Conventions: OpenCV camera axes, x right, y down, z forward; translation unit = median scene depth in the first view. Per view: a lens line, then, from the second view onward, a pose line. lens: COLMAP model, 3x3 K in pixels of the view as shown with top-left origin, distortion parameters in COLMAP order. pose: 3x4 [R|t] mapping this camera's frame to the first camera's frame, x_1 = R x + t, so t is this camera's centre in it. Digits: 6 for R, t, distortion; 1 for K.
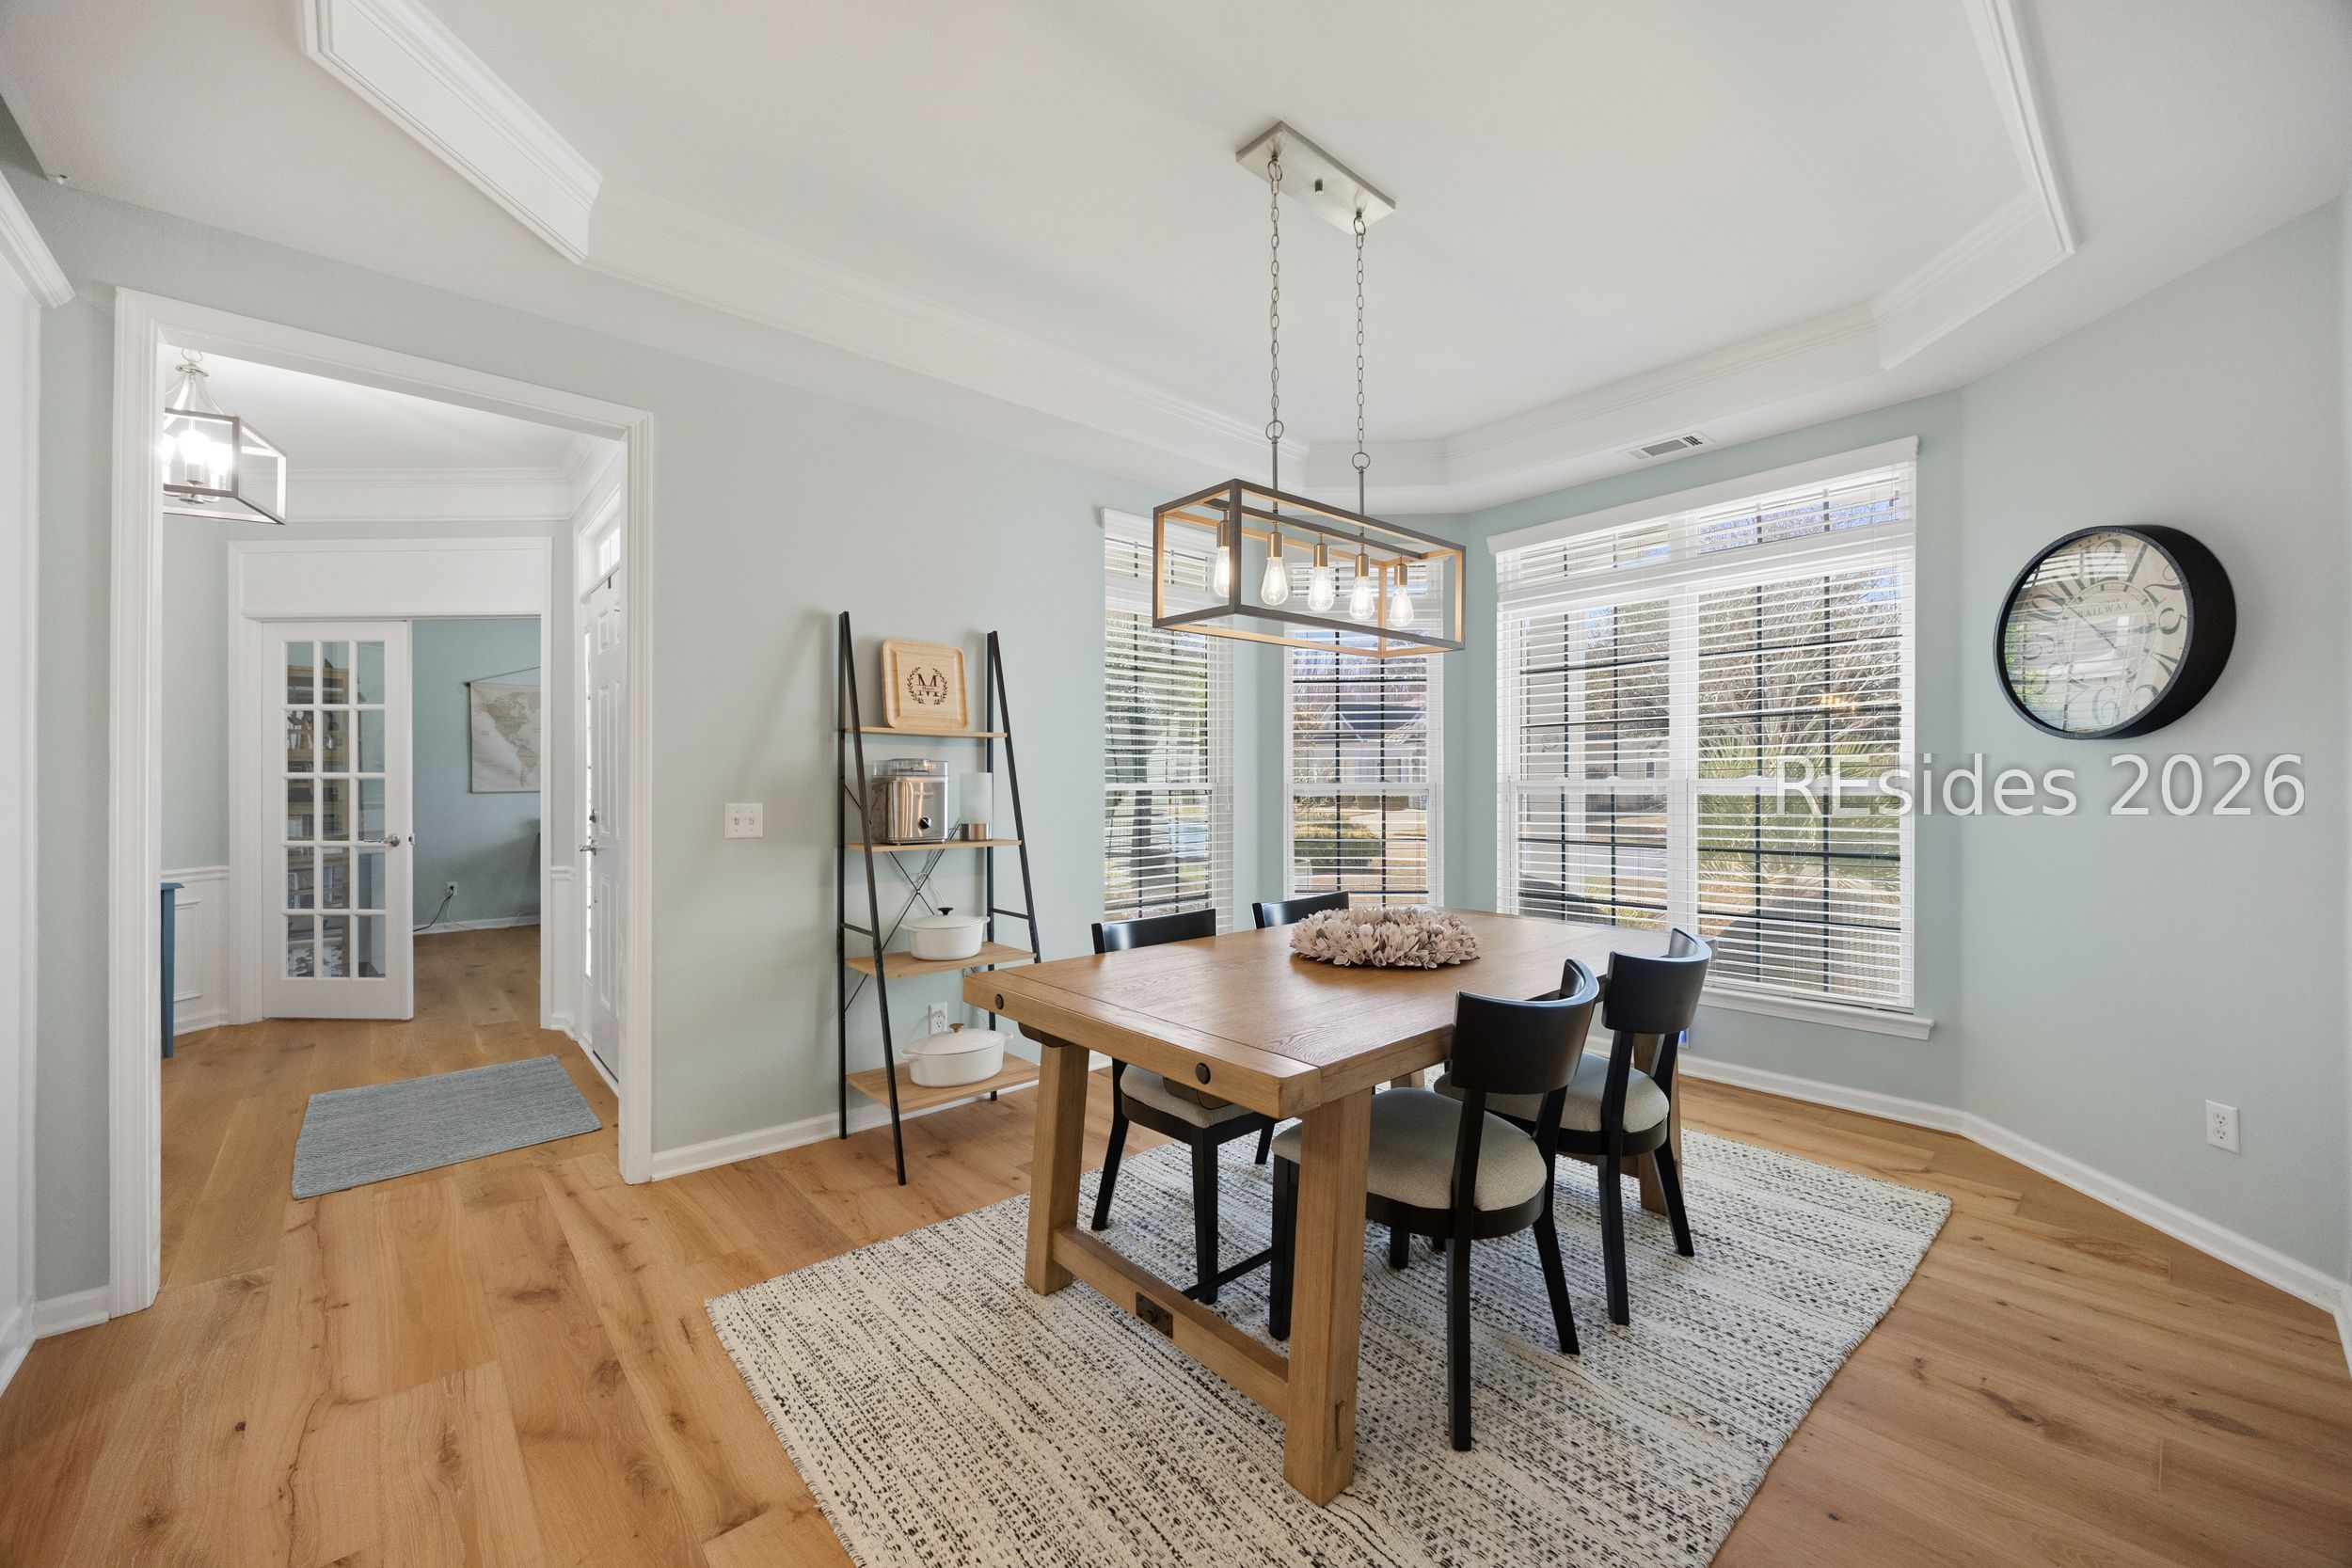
lens RADIAL K [[901.6, 0, 1181.7], [0, 901.6, 787.2], [0, 0, 1]] dist [-0.001784, 0.000146]
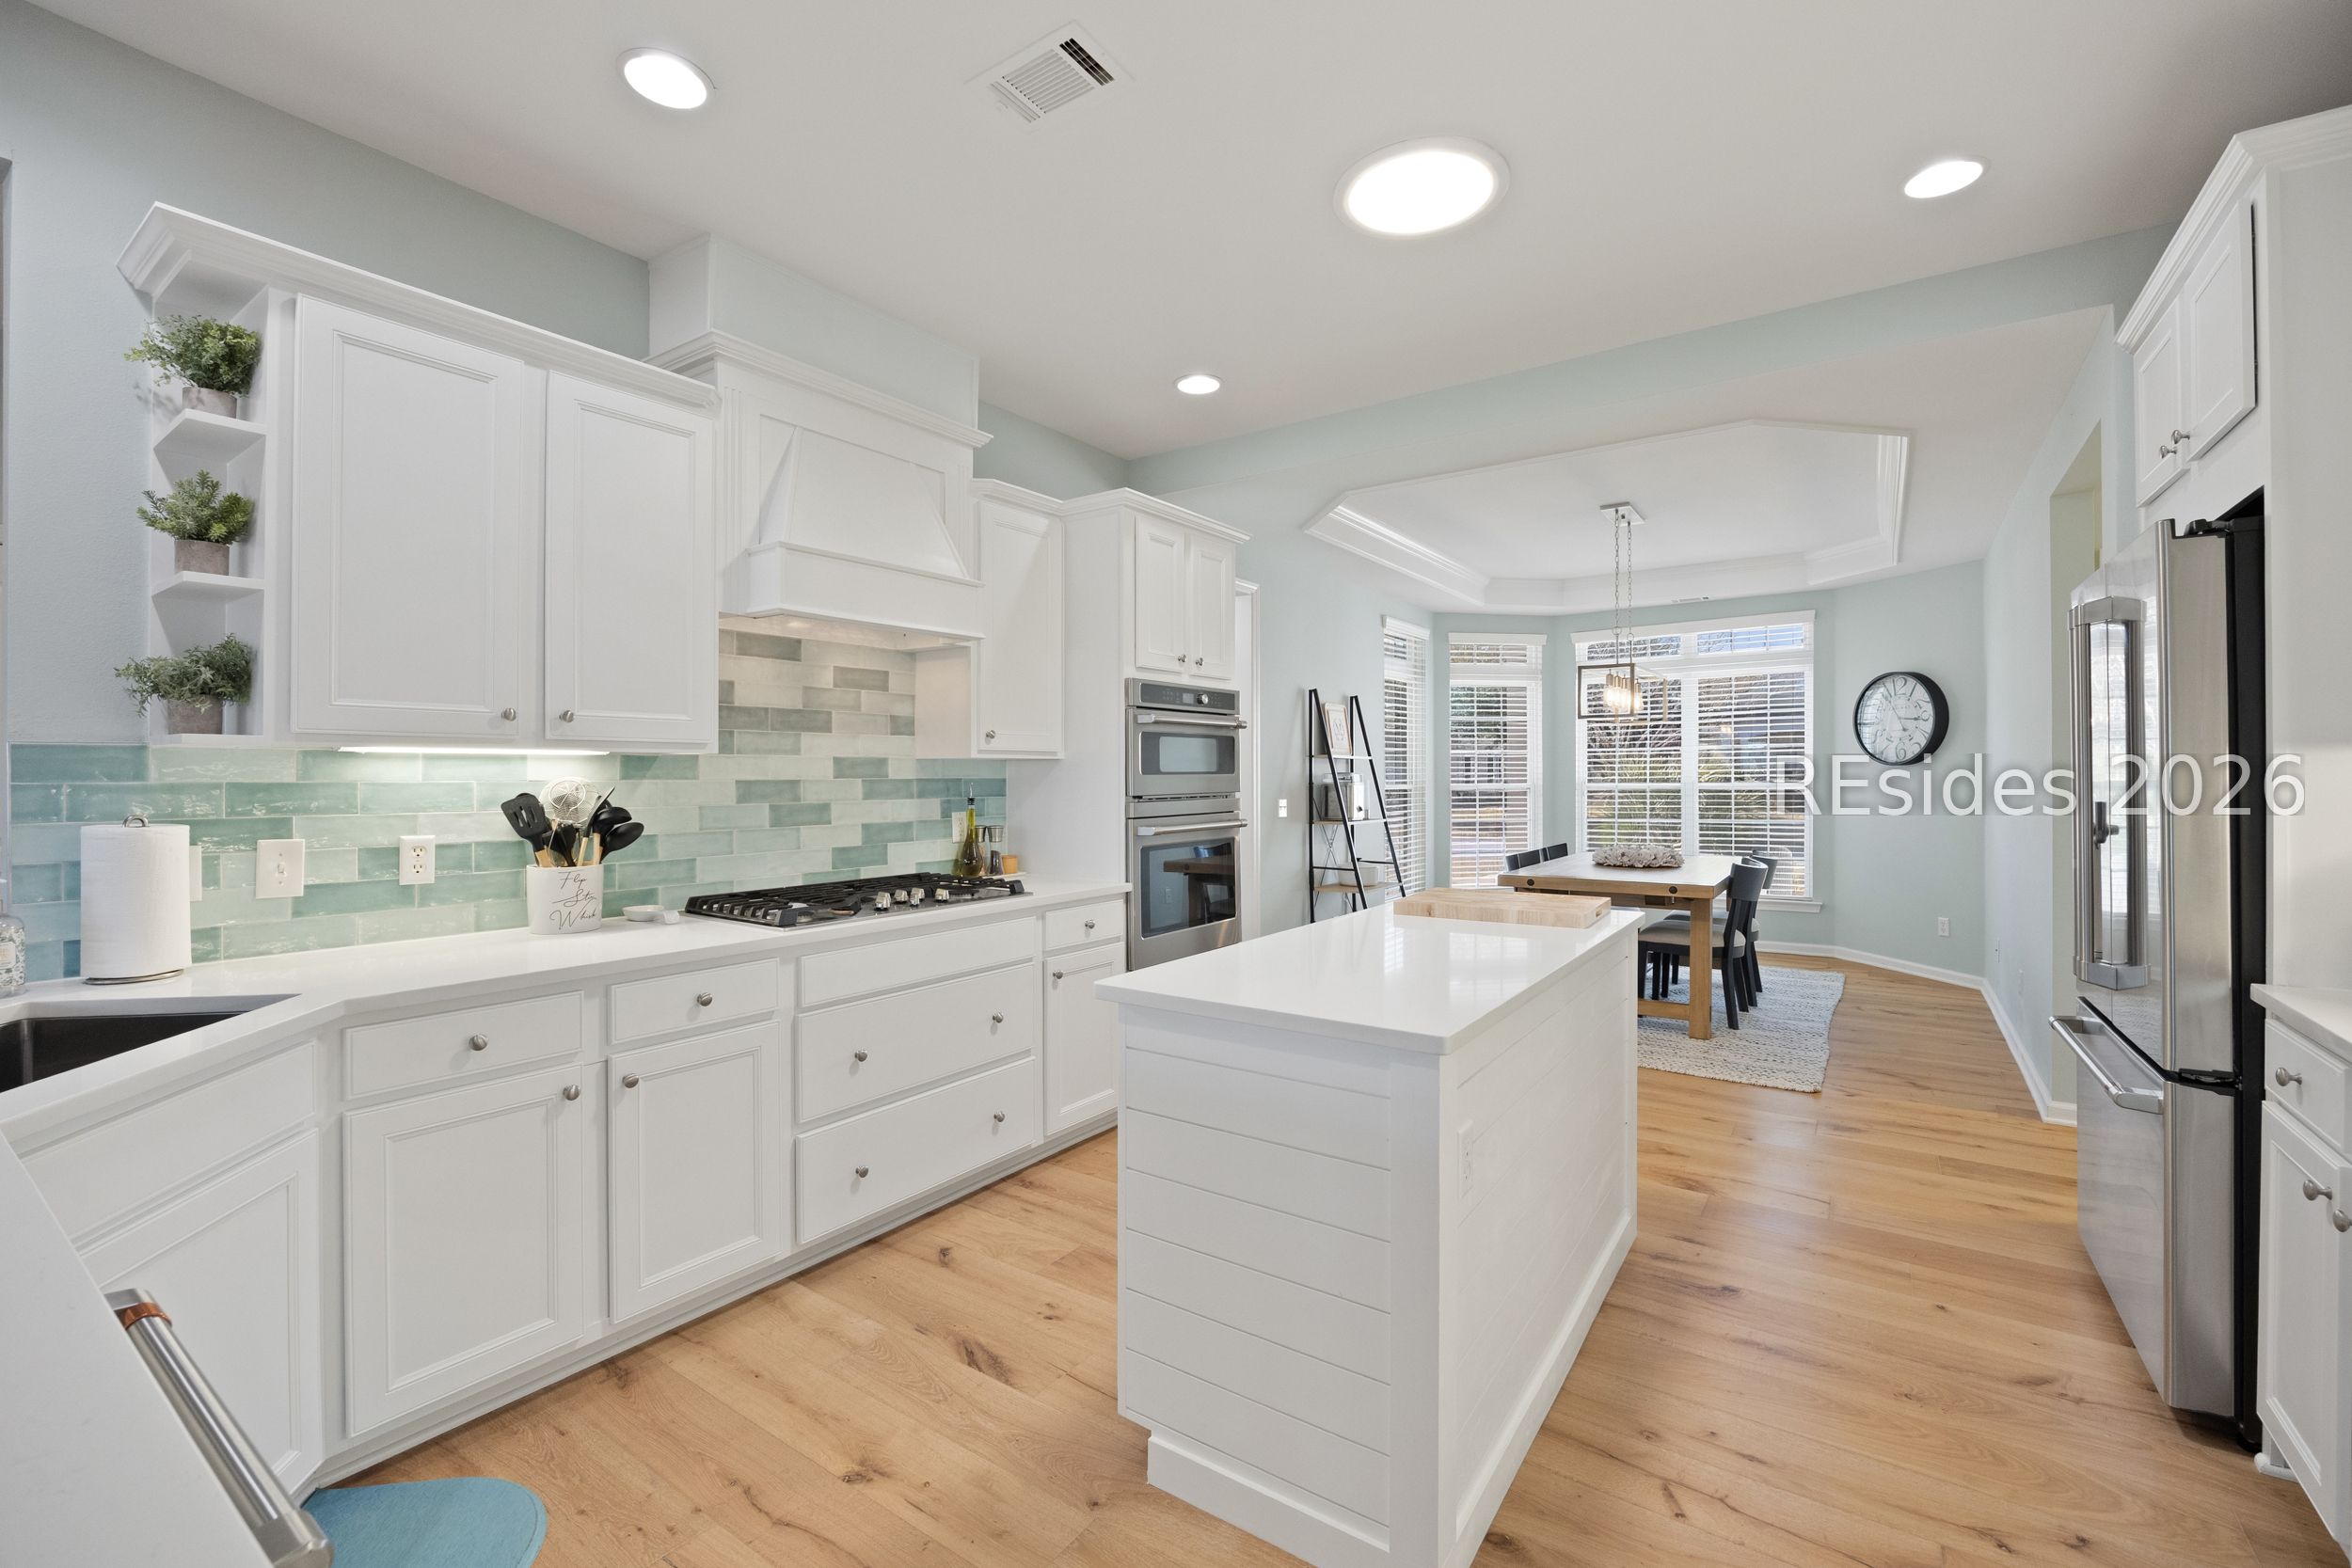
lens RADIAL K [[993.3, 0, 1178.3], [0, 993.3, 769.1], [0, 0, 1]] dist [-0.018079, 0.004466]
pose [[0.973379, -0.000167, 0.229202, -1.361065], [0.002935, 0.999927, -0.011733, -0.019663], [-0.229183, 0.012094, 0.973308, -1.031543]]
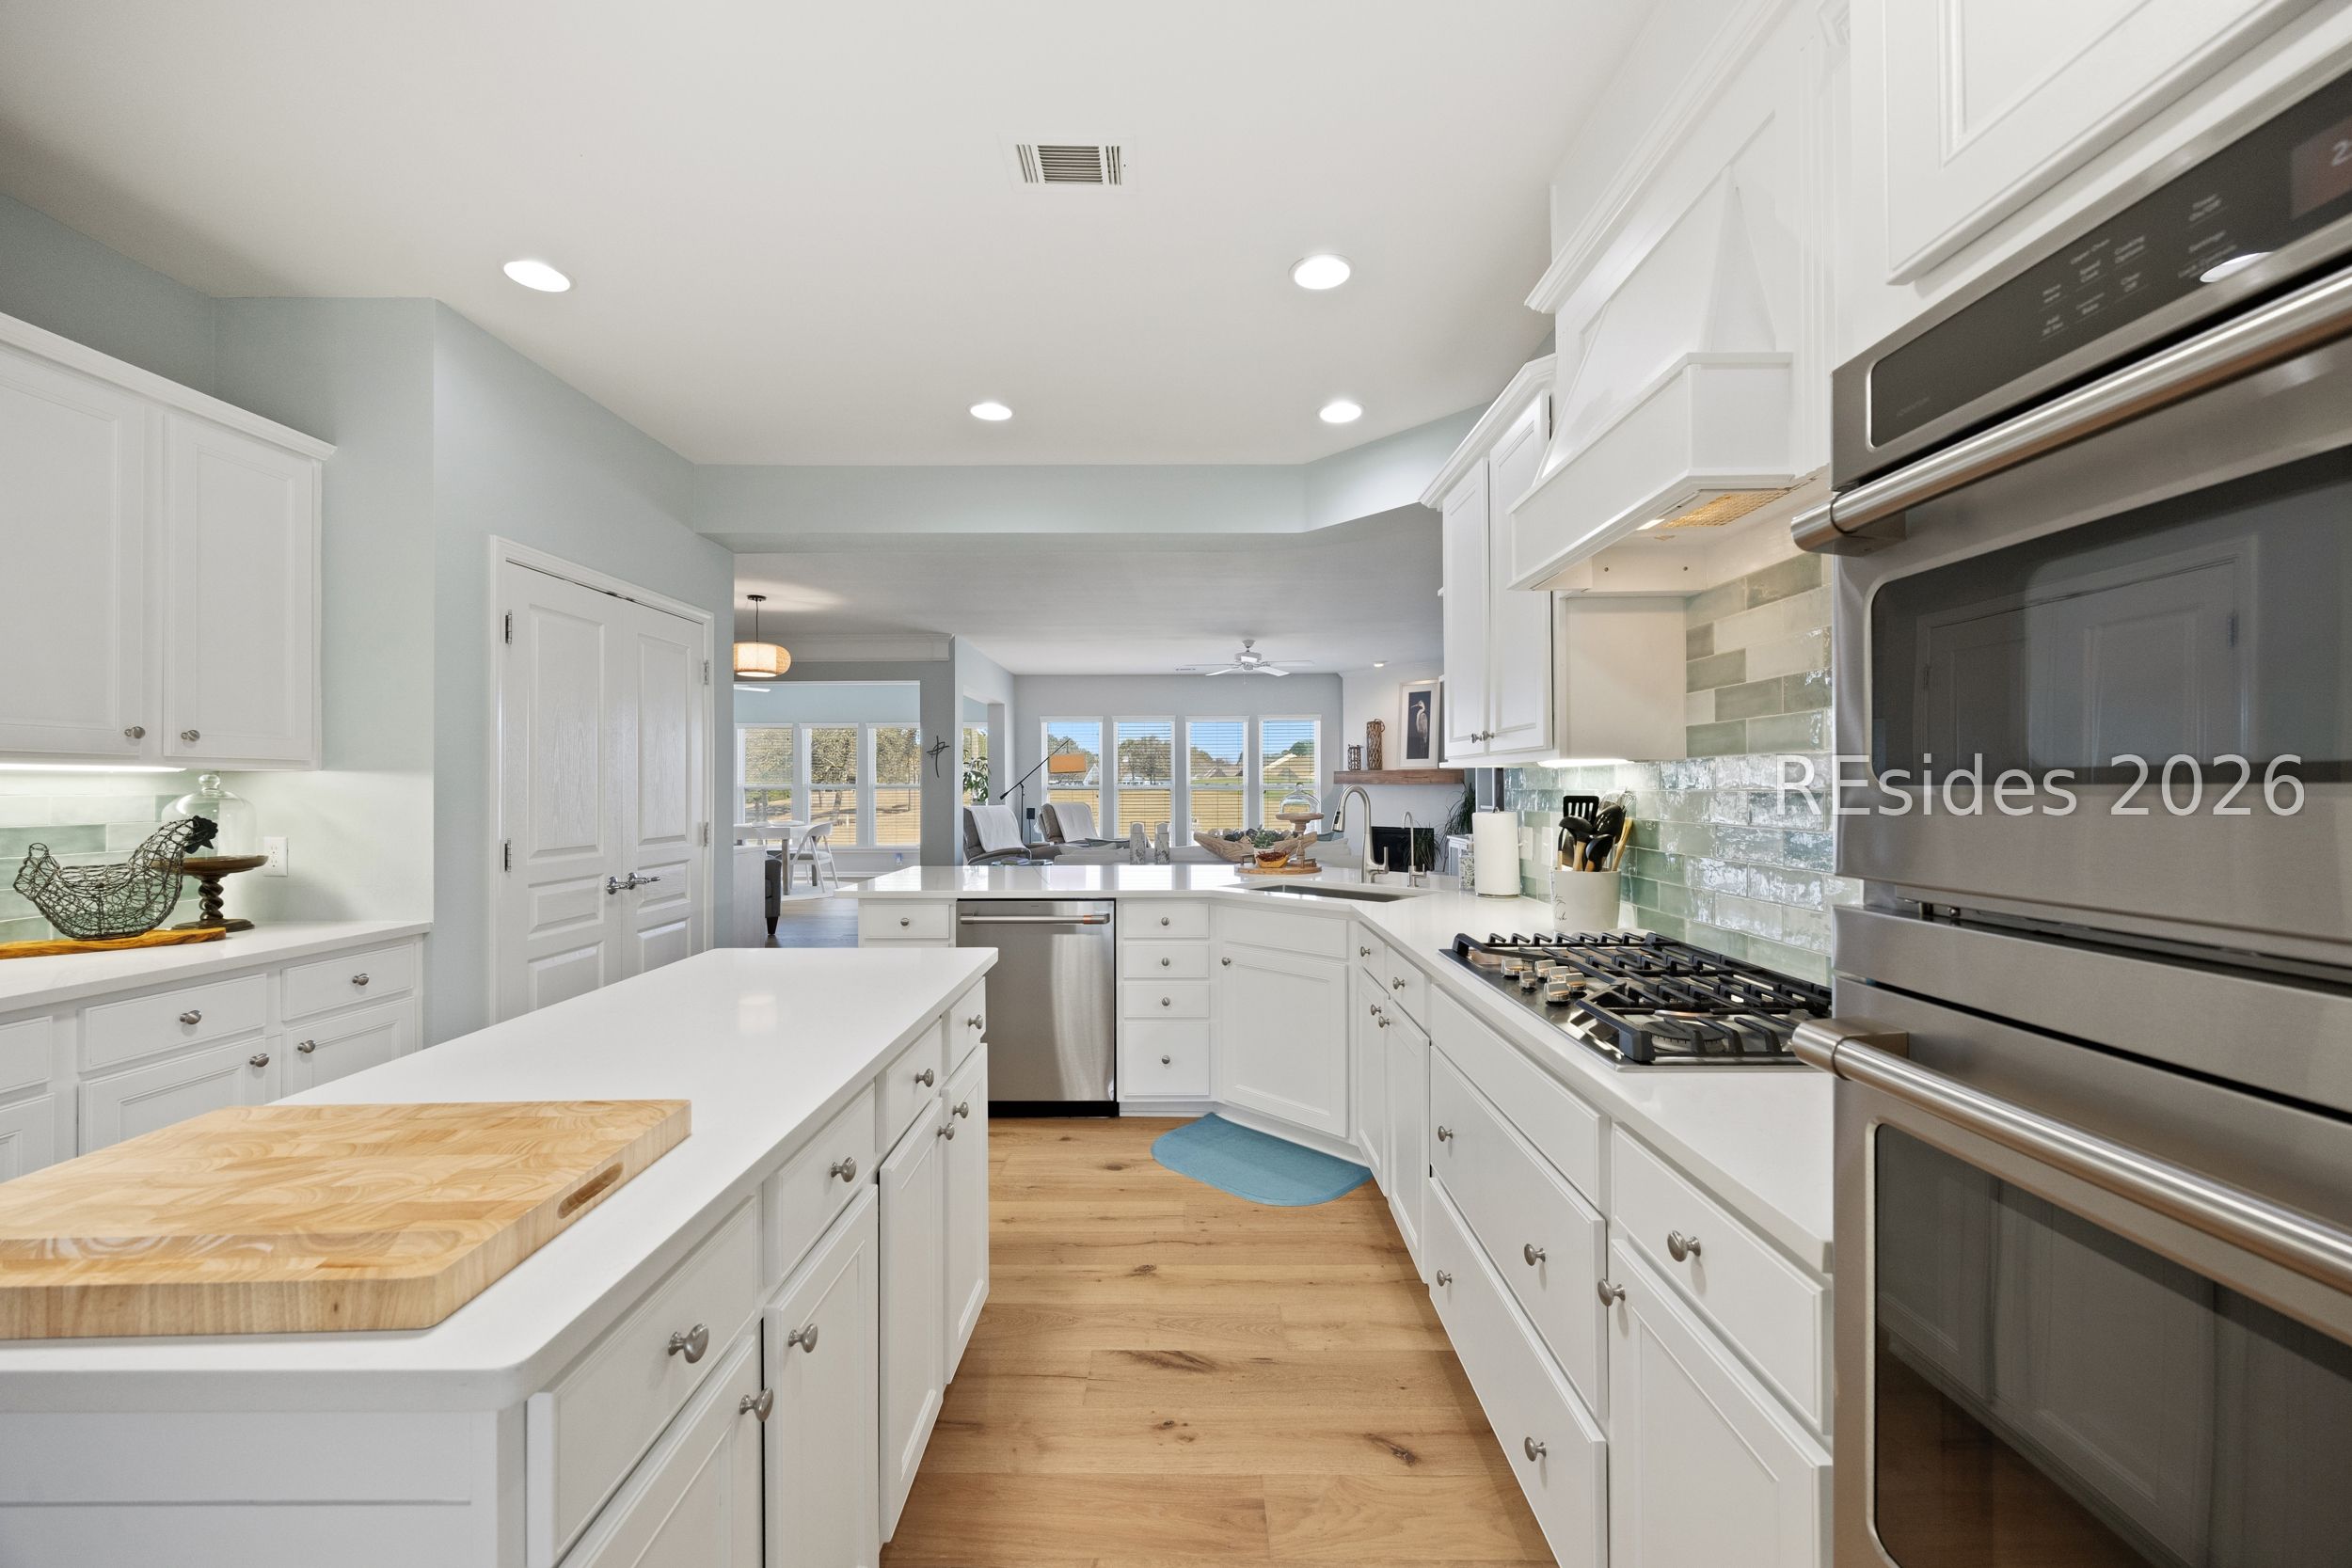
lens RADIAL K [[919.9, 0, 1183.8], [0, 919.9, 780.7], [0, 0, 1]] dist [0.000649, 0.000030]
pose [[-0.669921, -0.003077, -0.742426, -0.703650], [-0.002506, 0.999995, -0.001883, -0.028567], [0.742428, 0.000598, -0.669926, 0.457285]]
